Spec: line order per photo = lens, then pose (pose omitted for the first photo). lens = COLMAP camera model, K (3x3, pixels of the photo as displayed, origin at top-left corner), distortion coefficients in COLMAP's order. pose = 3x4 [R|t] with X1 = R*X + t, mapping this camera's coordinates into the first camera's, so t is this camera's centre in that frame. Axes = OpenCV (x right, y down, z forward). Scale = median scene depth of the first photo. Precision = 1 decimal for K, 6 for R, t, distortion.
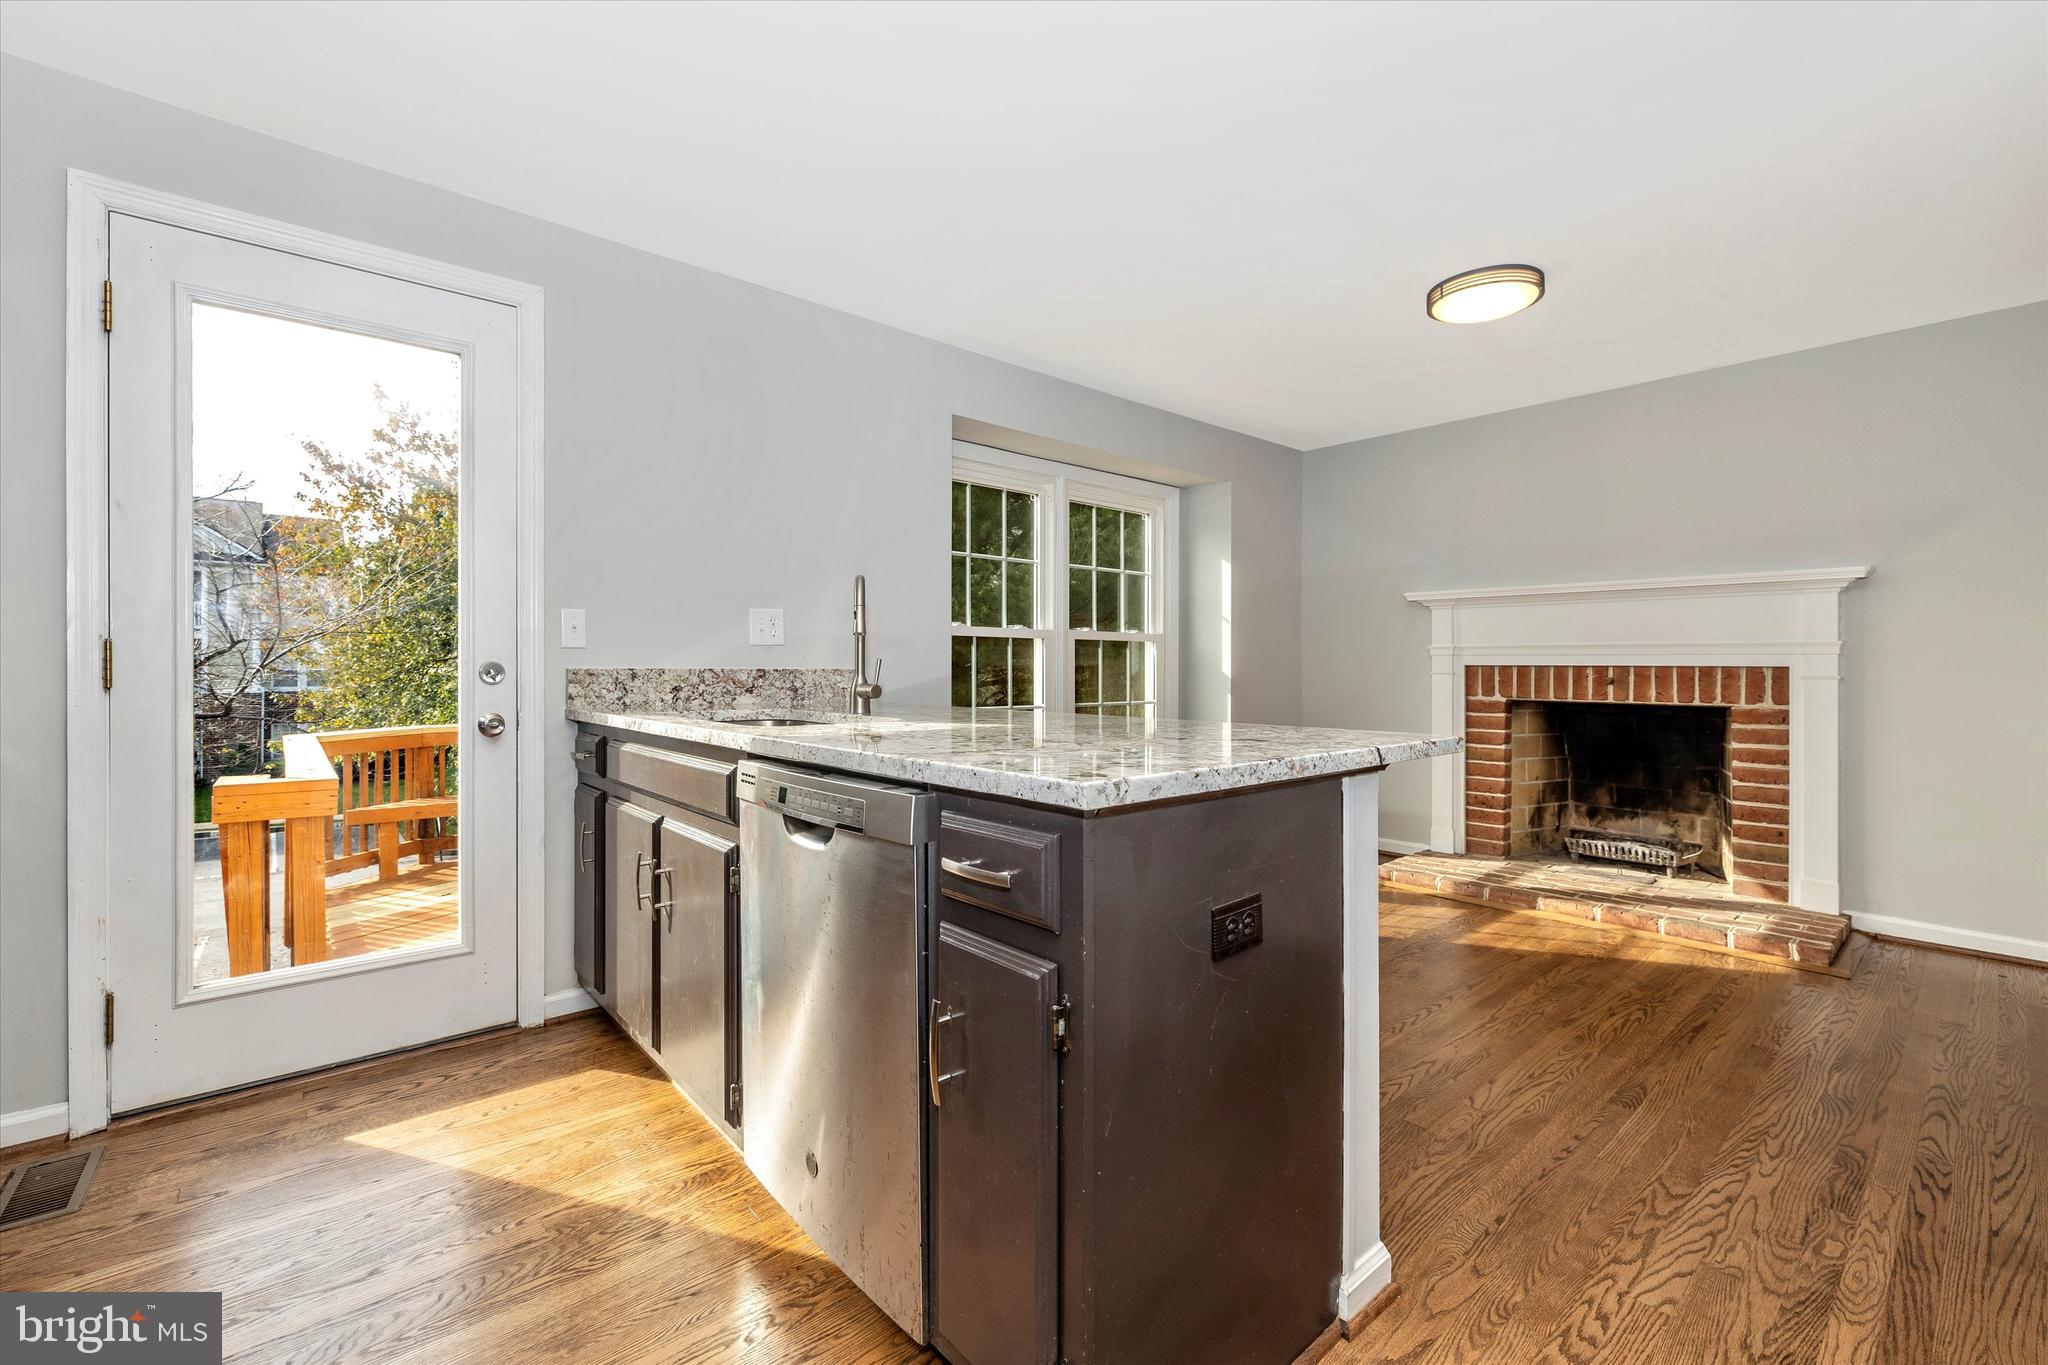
lens RADIAL K [[881.9, 0, 1024.5], [0, 881.9, 665.9], [0, 0, 1]] dist [-0.000646, -0.000706]
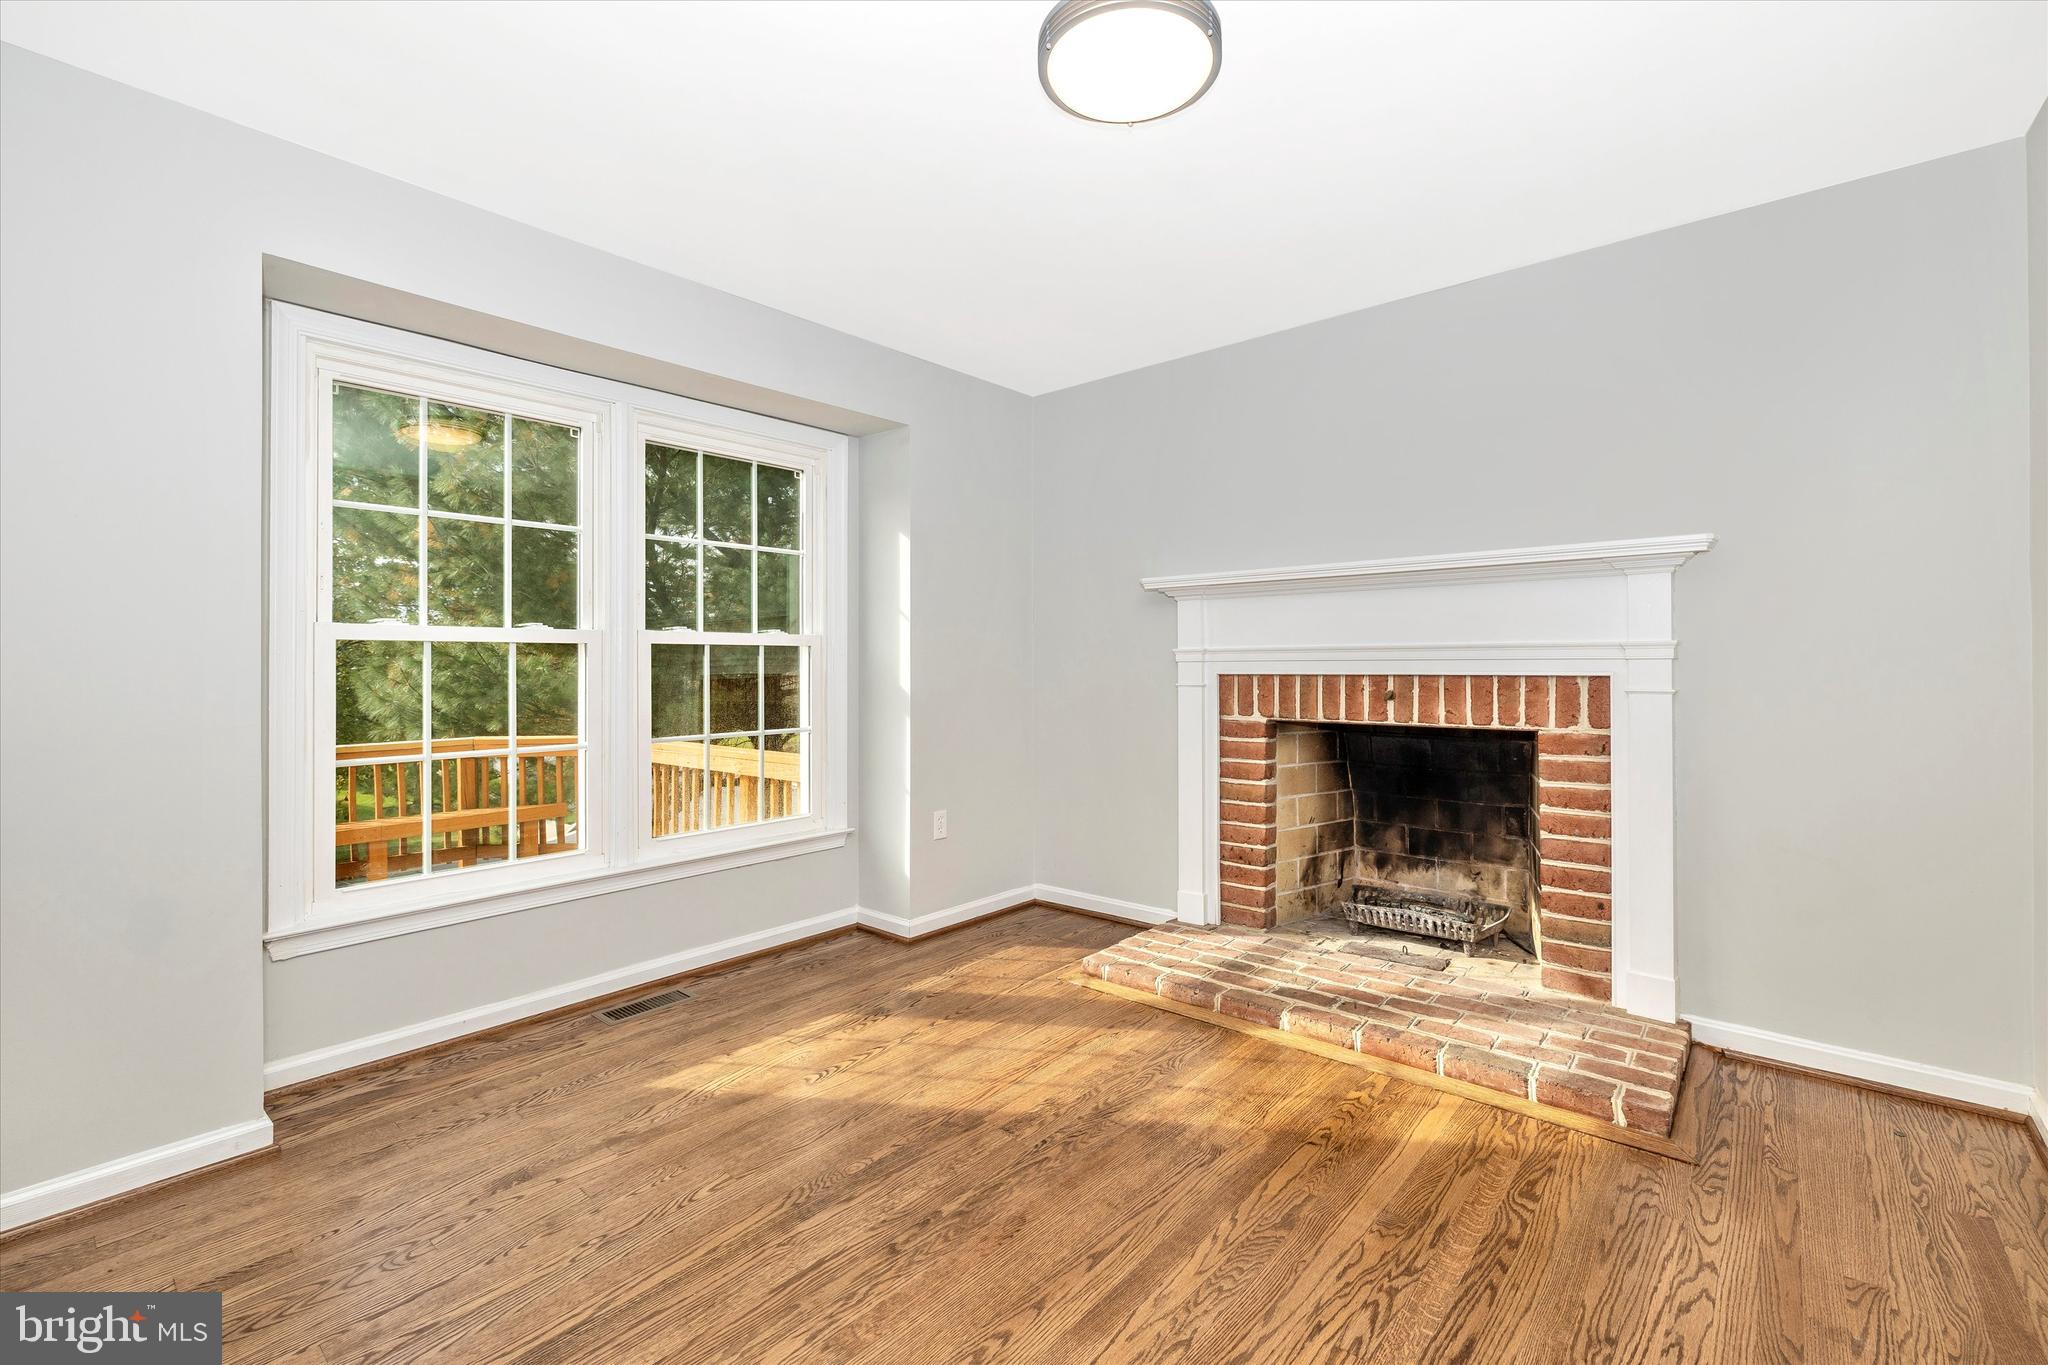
lens RADIAL K [[874.8, 0, 1018.3], [0, 874.8, 672.7], [0, 0, 1]] dist [-0.001384, -0.000068]
pose [[0.993136, -0.012318, 0.116315, 0.267282], [0.011437, 0.999901, 0.008233, -0.011242], [-0.116405, -0.006846, 0.993178, 0.304758]]
